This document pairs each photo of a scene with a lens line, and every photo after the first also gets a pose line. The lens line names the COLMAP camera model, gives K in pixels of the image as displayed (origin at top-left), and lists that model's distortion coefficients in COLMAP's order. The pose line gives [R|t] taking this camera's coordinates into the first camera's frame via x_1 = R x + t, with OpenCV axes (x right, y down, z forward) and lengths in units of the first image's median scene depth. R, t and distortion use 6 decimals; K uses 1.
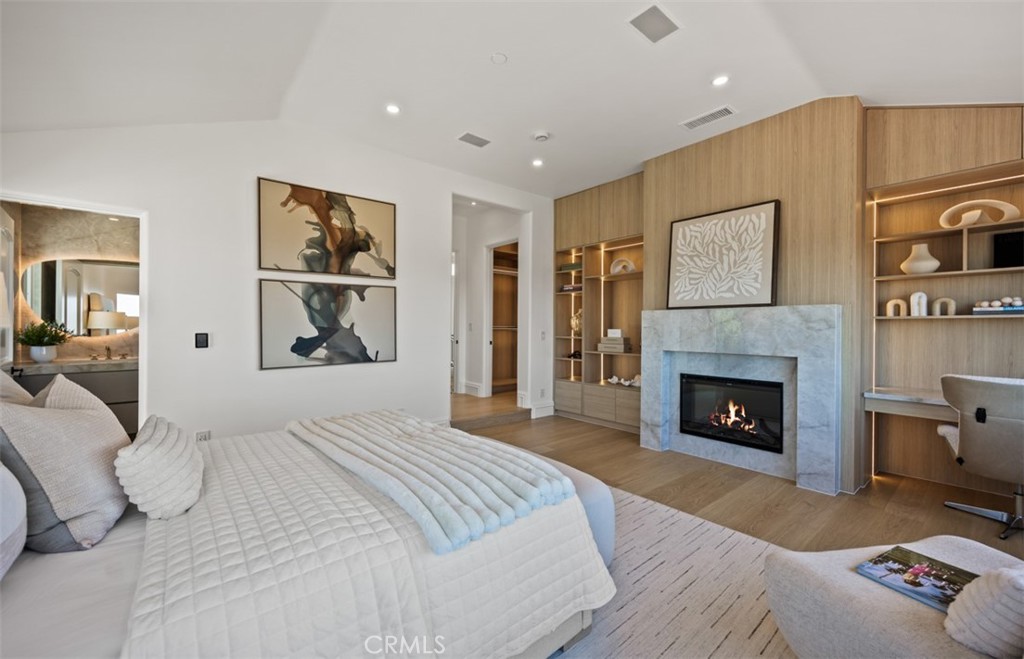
lens RADIAL K [[407.8, 0, 512.0], [0, 407.8, 329.5], [0, 0, 1]] dist [-0.001208, -0.000018]
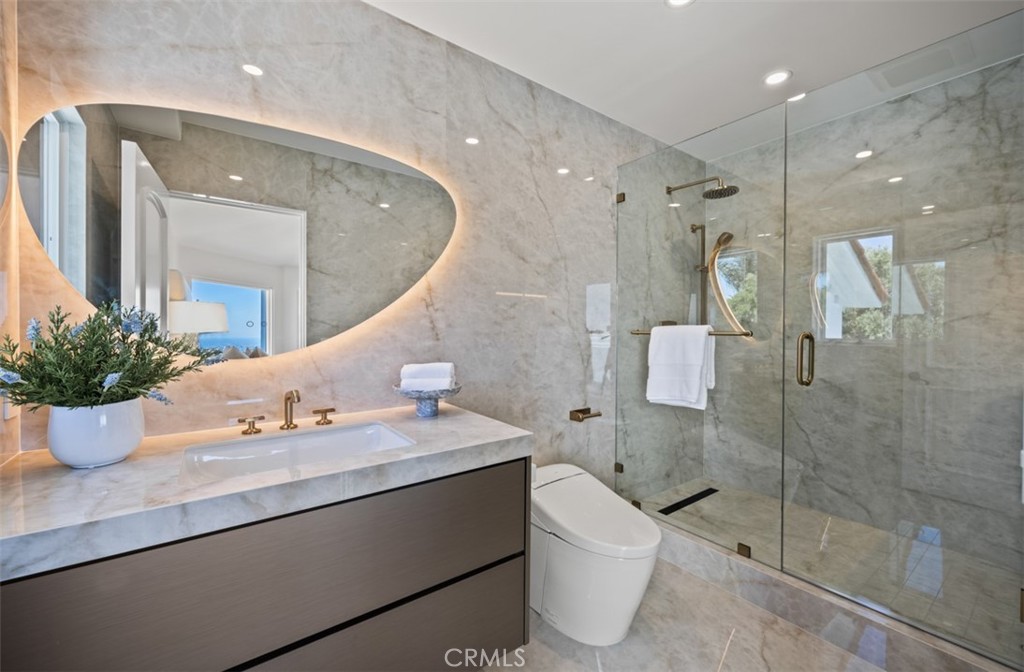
lens RADIAL K [[397.4, 0, 512.2], [0, 397.4, 324.6], [0, 0, 1]] dist [0.000642, 0.000014]
pose [[0.999536, -0.009808, -0.028826, -0.838972], [0.009610, 0.999929, -0.007002, -0.005180], [0.028893, 0.006722, 0.999560, 0.719311]]
